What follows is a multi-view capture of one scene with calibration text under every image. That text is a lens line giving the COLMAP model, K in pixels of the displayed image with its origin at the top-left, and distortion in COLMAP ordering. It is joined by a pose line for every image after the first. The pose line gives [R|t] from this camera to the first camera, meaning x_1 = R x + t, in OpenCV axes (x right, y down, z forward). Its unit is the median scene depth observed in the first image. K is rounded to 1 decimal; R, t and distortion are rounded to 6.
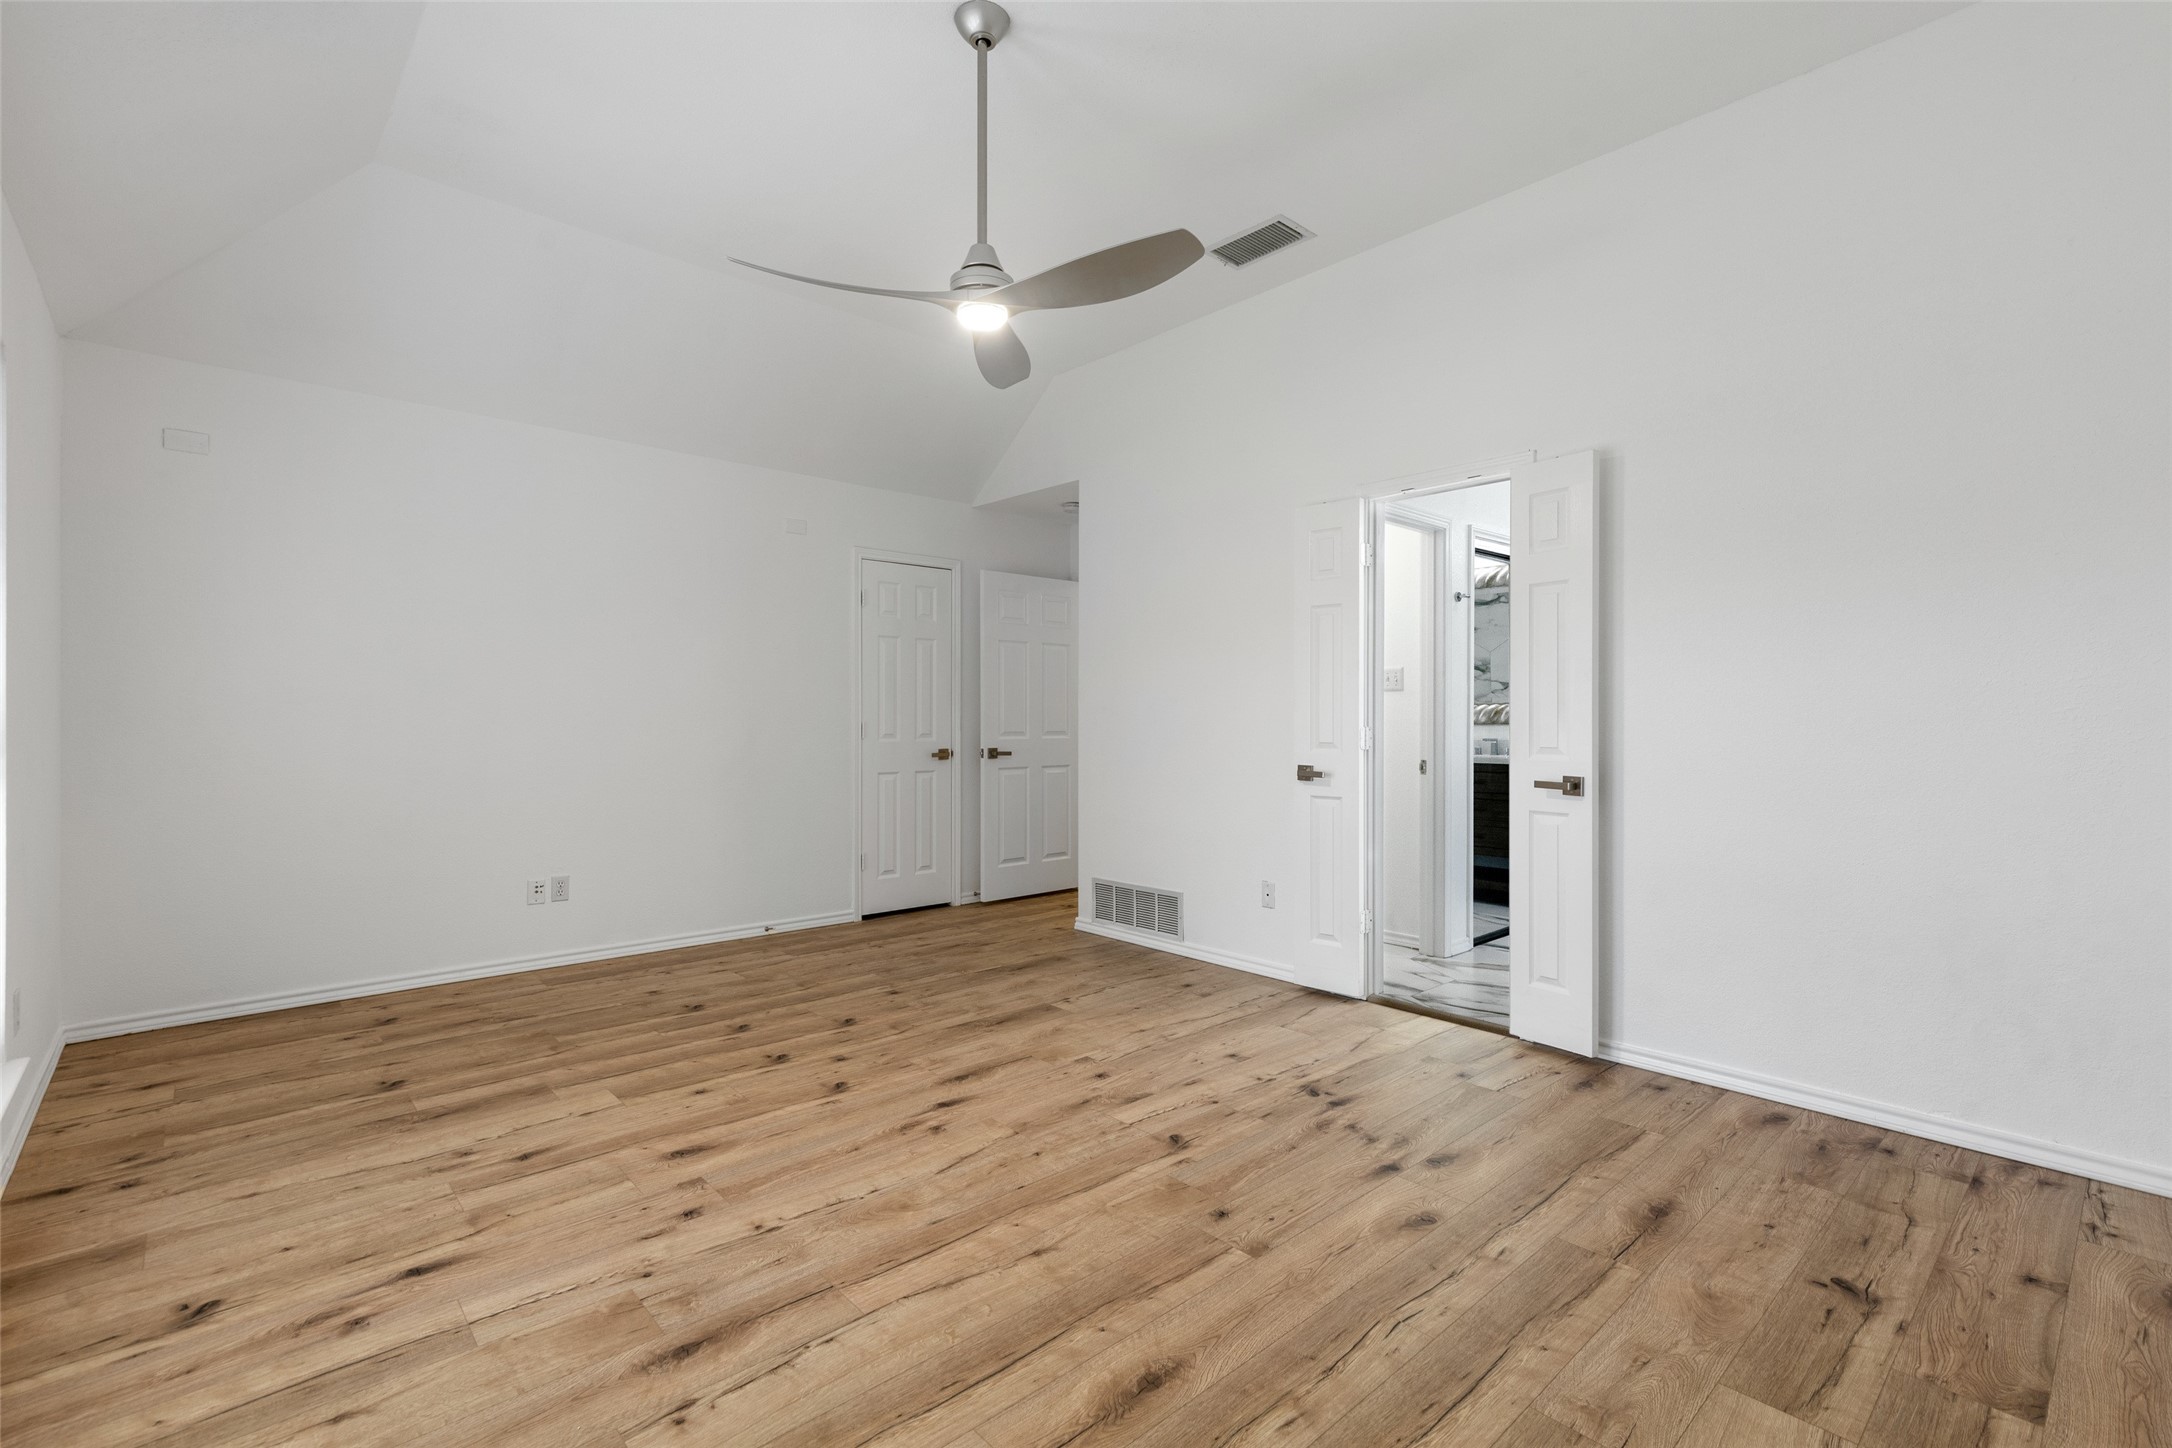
lens RADIAL K [[978.1, 0, 1090.3], [0, 978.1, 711.4], [0, 0, 1]] dist [0.003846, -0.000157]
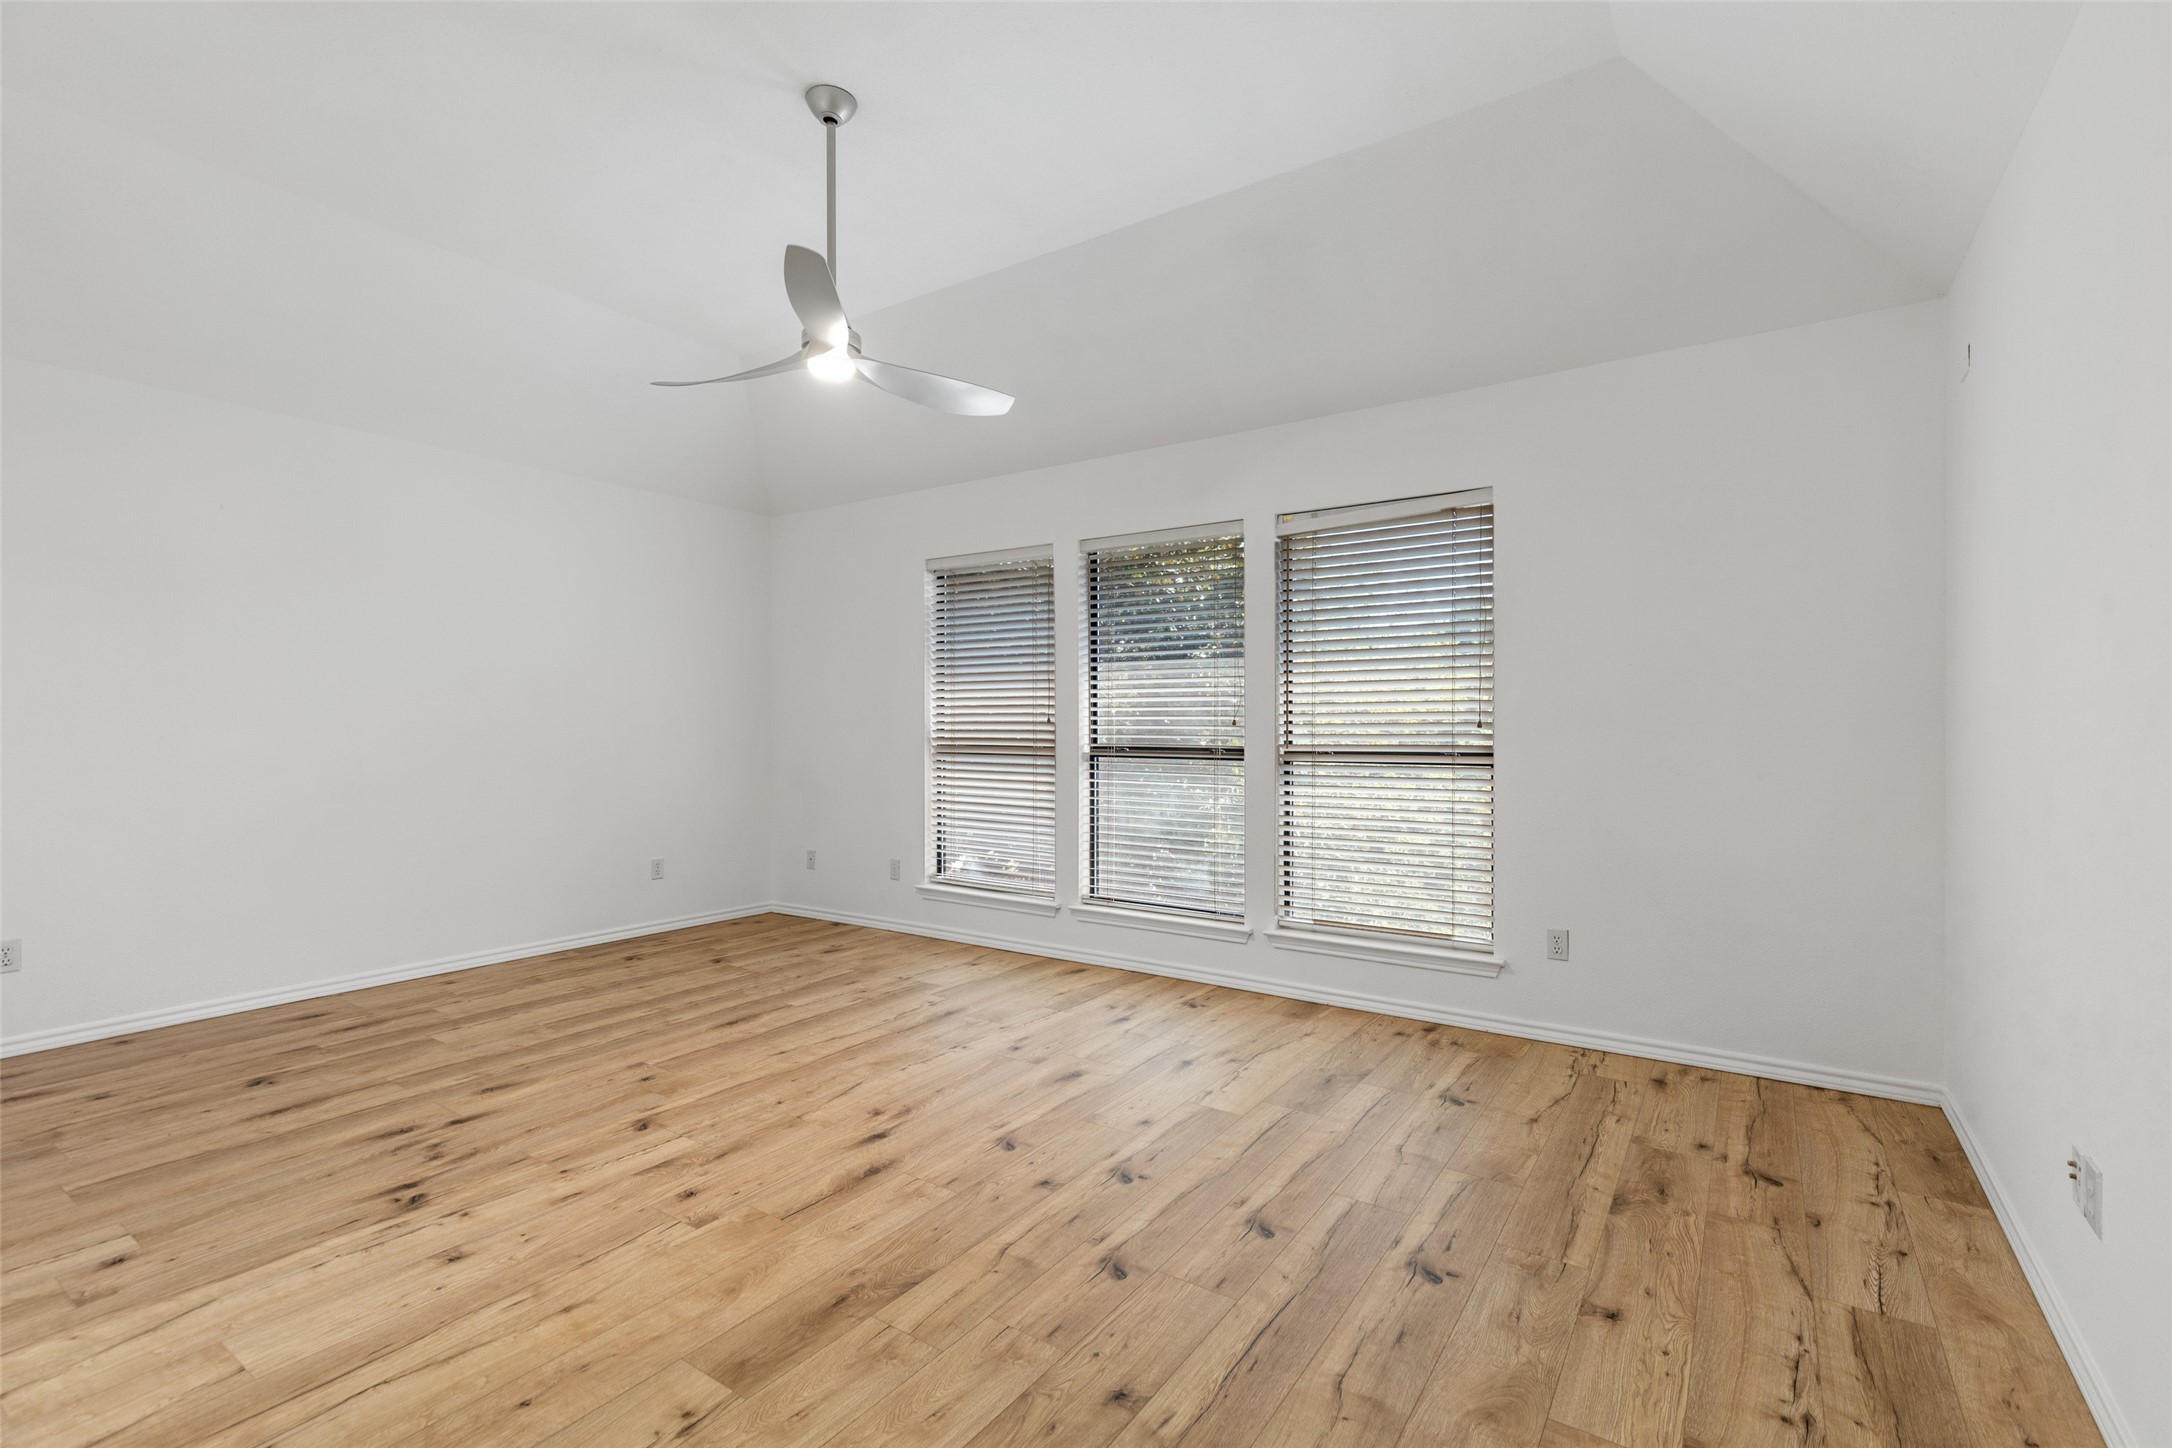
lens RADIAL K [[978.1, 0, 1090.3], [0, 978.1, 711.4], [0, 0, 1]] dist [0.003846, -0.000157]
pose [[-0.972895, -0.003244, -0.231226, -0.134962], [0.000355, 0.999879, -0.015522, 0.002070], [0.231249, -0.015183, -0.972776, 2.100653]]
